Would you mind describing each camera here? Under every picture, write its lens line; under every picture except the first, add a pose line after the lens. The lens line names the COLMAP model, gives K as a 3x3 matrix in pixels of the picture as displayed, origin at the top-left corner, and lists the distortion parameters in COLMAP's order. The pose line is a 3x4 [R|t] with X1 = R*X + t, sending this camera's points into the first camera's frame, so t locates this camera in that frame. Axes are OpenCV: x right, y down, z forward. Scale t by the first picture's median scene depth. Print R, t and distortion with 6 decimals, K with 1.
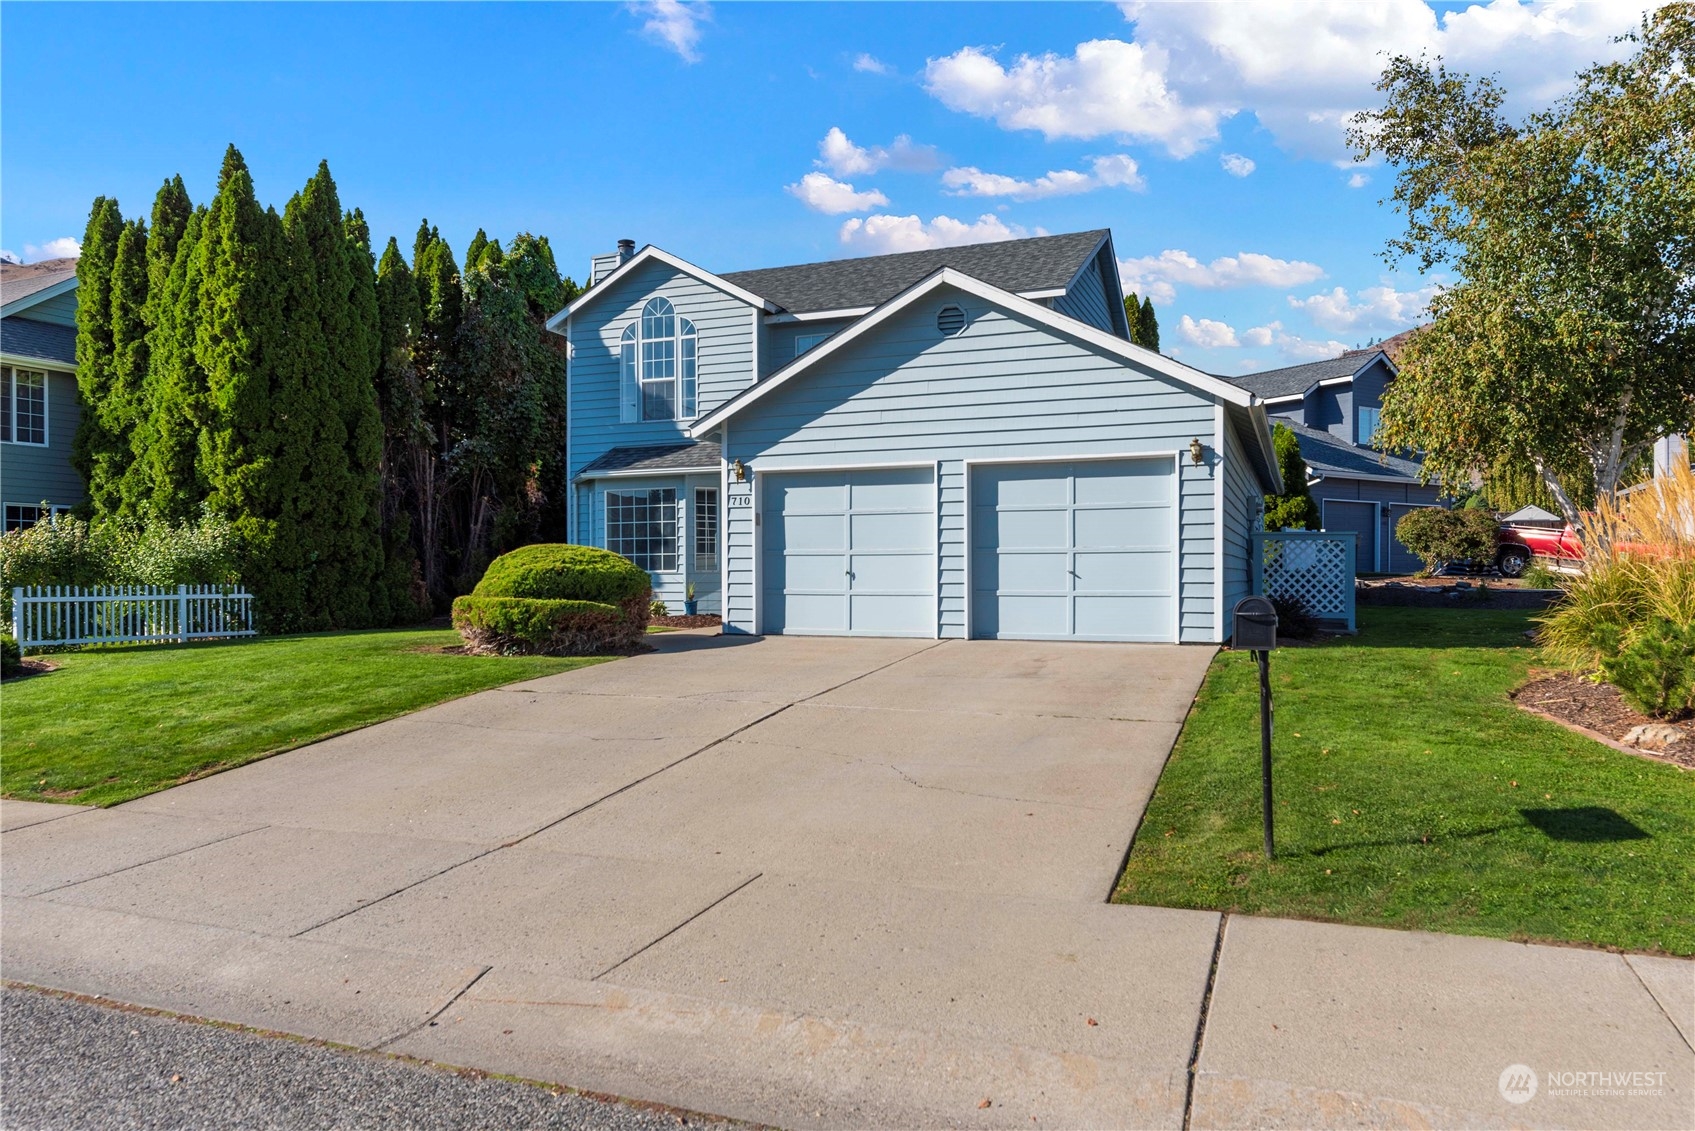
lens RADIAL K [[1113.8, 0, 853.9], [0, 1113.8, 586.5], [0, 0, 1]] dist [0.008864, -0.002277]
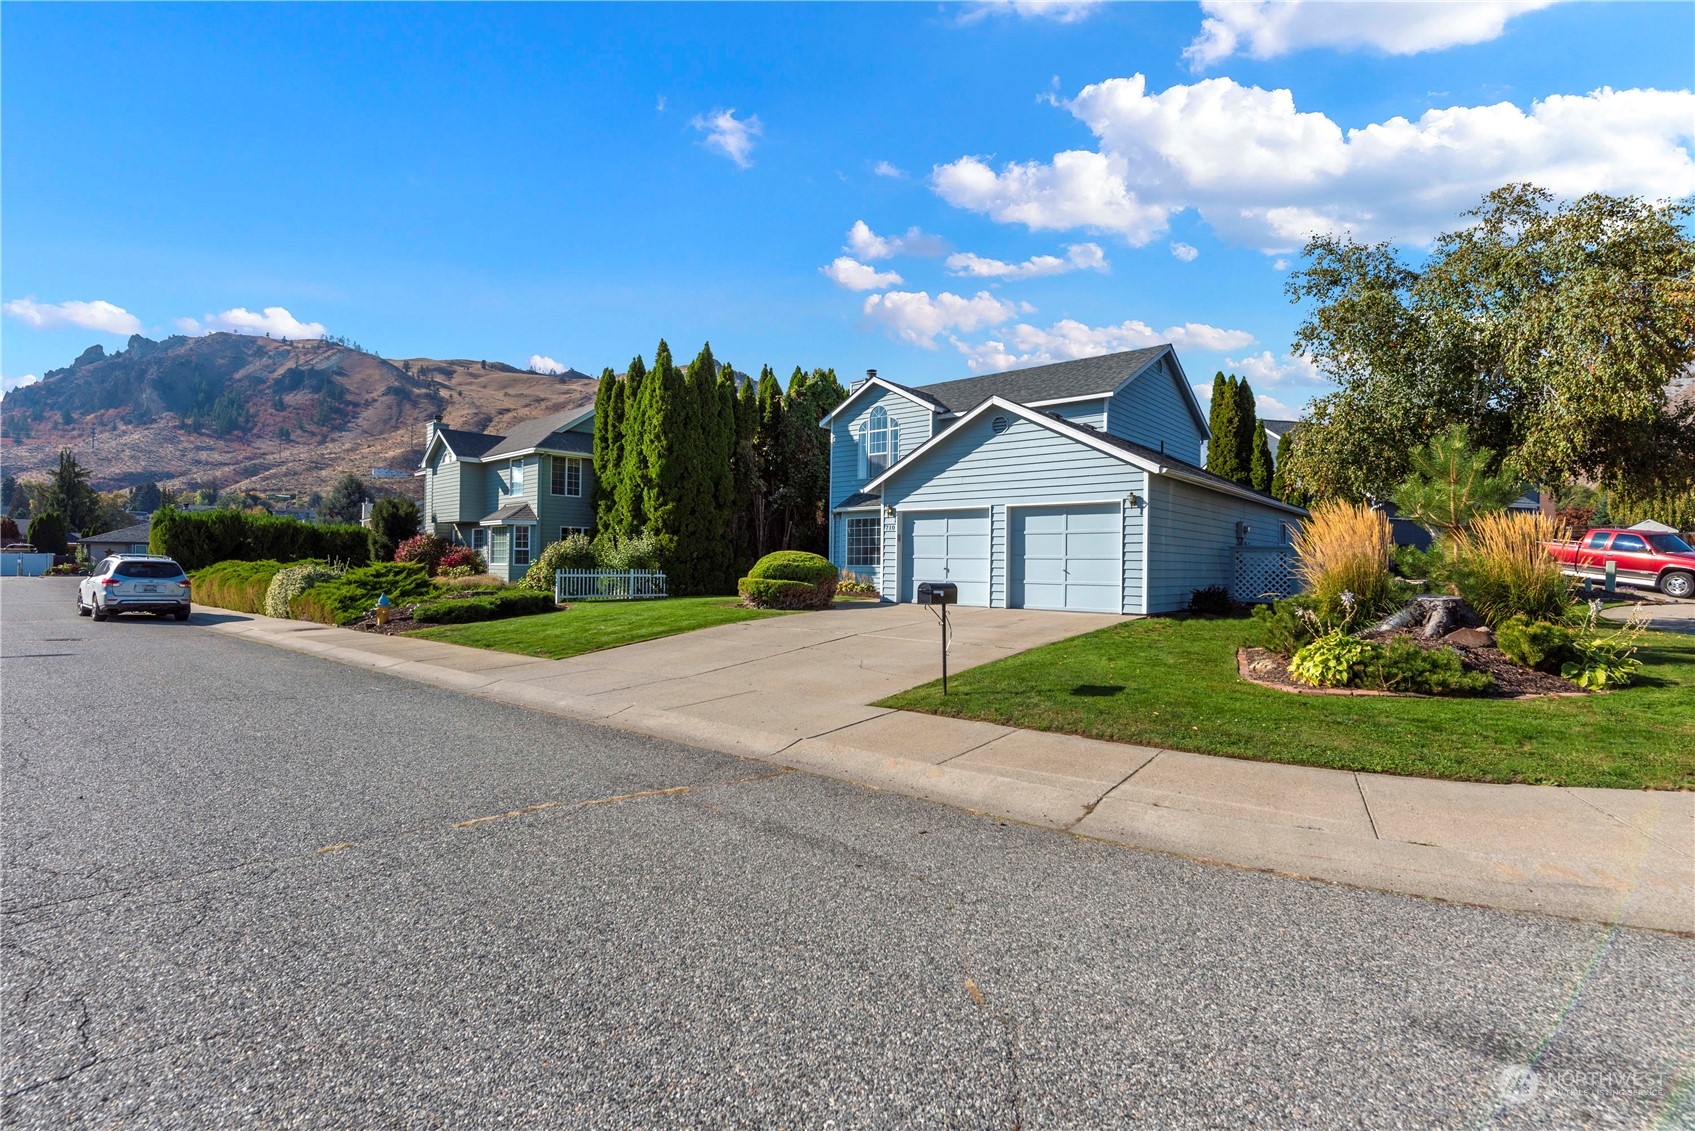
lens RADIAL K [[782.6, 0, 851.0], [0, 782.6, 559.7], [0, 0, 1]] dist [0.023348, 0.000671]
pose [[0.948425, 0.011875, -0.316779, 0.179707], [-0.017922, 0.999708, -0.016184, -0.002788], [0.316495, 0.021027, 0.948361, -0.161848]]
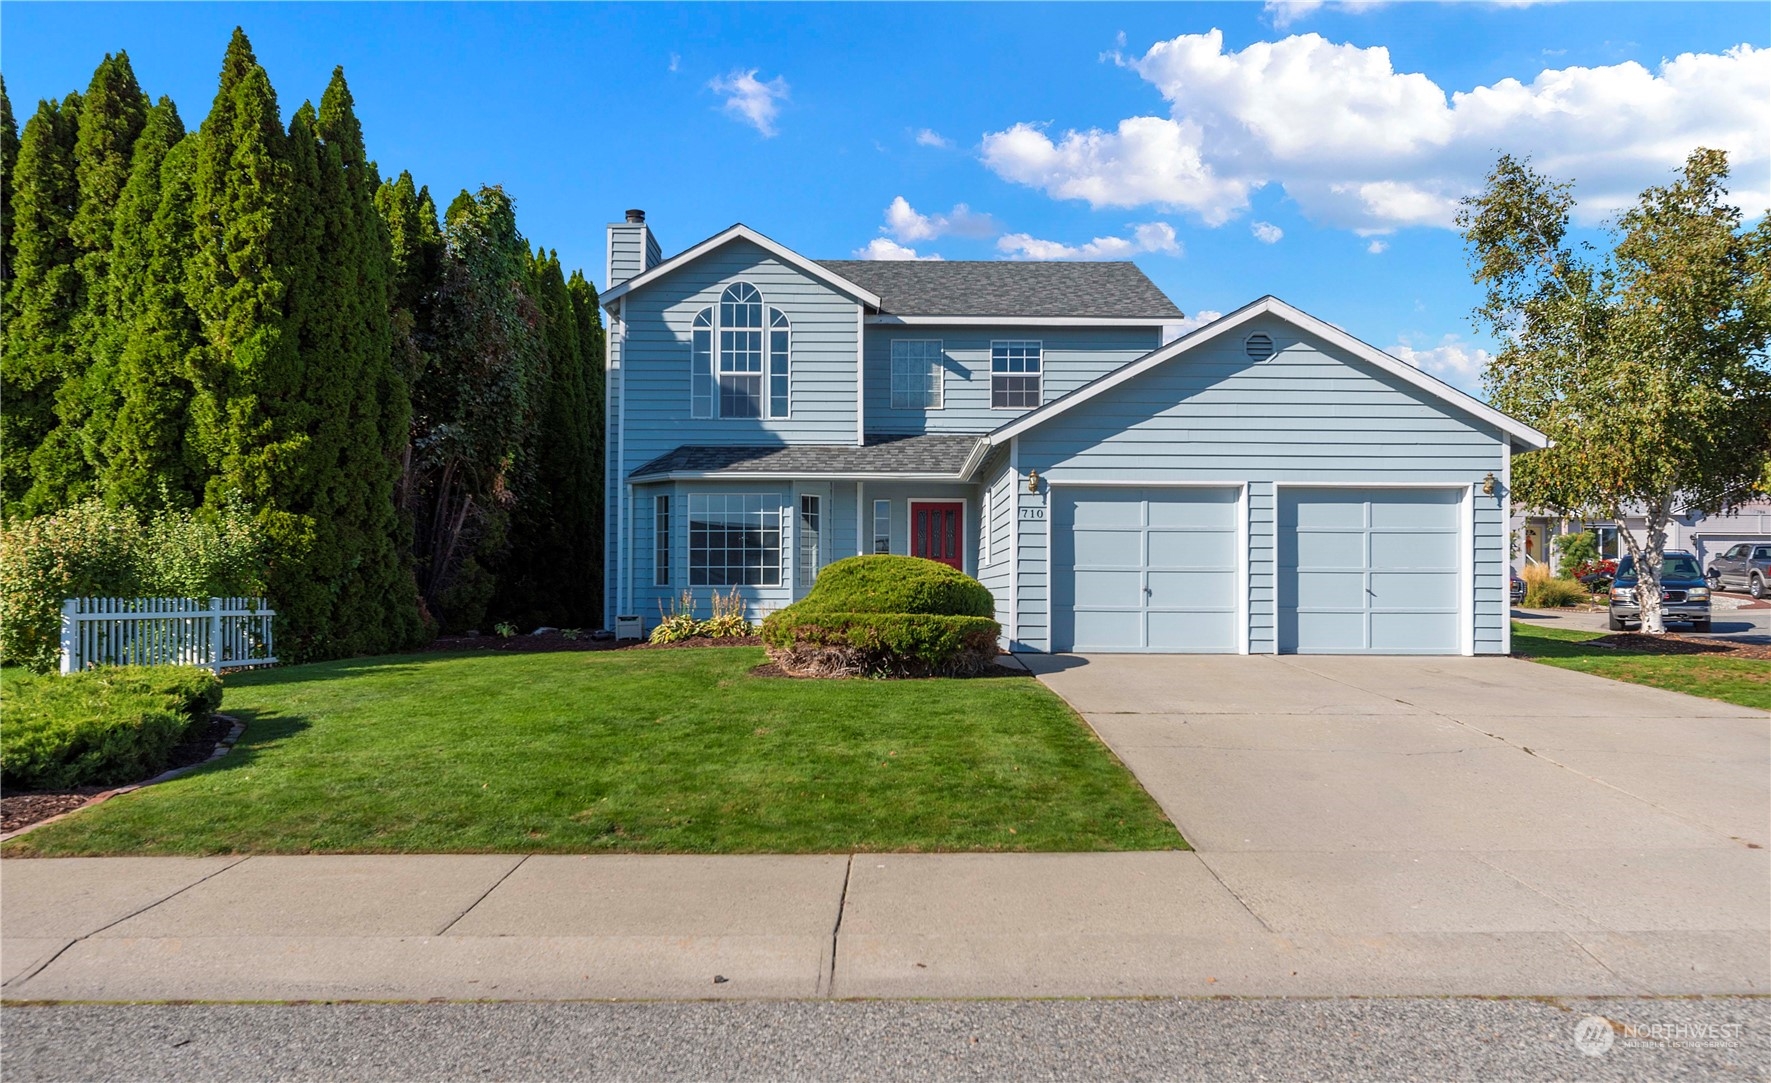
lens RADIAL K [[1162.7, 0, 887.1], [0, 1162.7, 583.6], [0, 0, 1]] dist [-0.001228, -0.000210]
pose [[0.924183, 0.010422, 0.381807, -0.450676], [-0.003172, 0.999803, -0.019611, 0.002766], [-0.381936, 0.016913, 0.924034, 0.093735]]
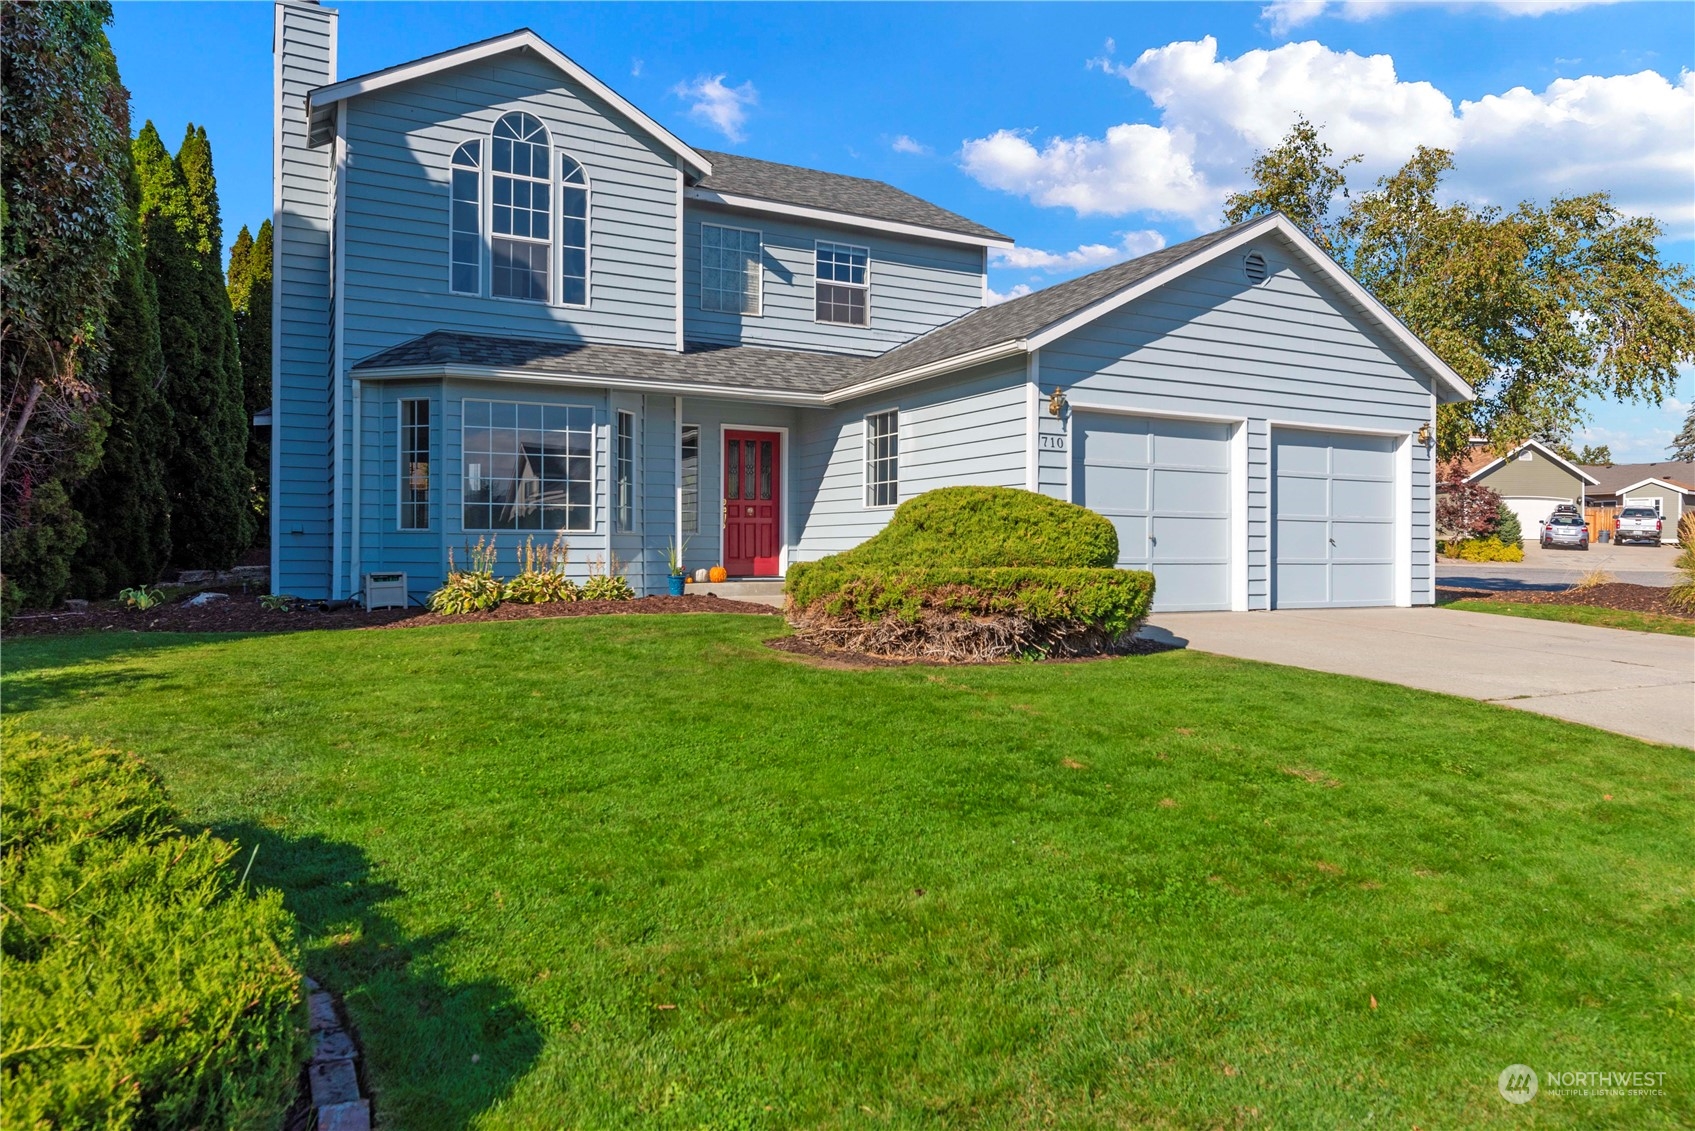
lens RADIAL K [[1113.8, 0, 856.8], [0, 1113.8, 544.5], [0, 0, 1]] dist [0.008864, -0.002277]
pose [[0.641066, 0.010457, 0.767414, -0.586724], [0.000162, 0.999905, -0.013760, 0.003502], [-0.767485, 0.008945, 0.641004, 0.460041]]
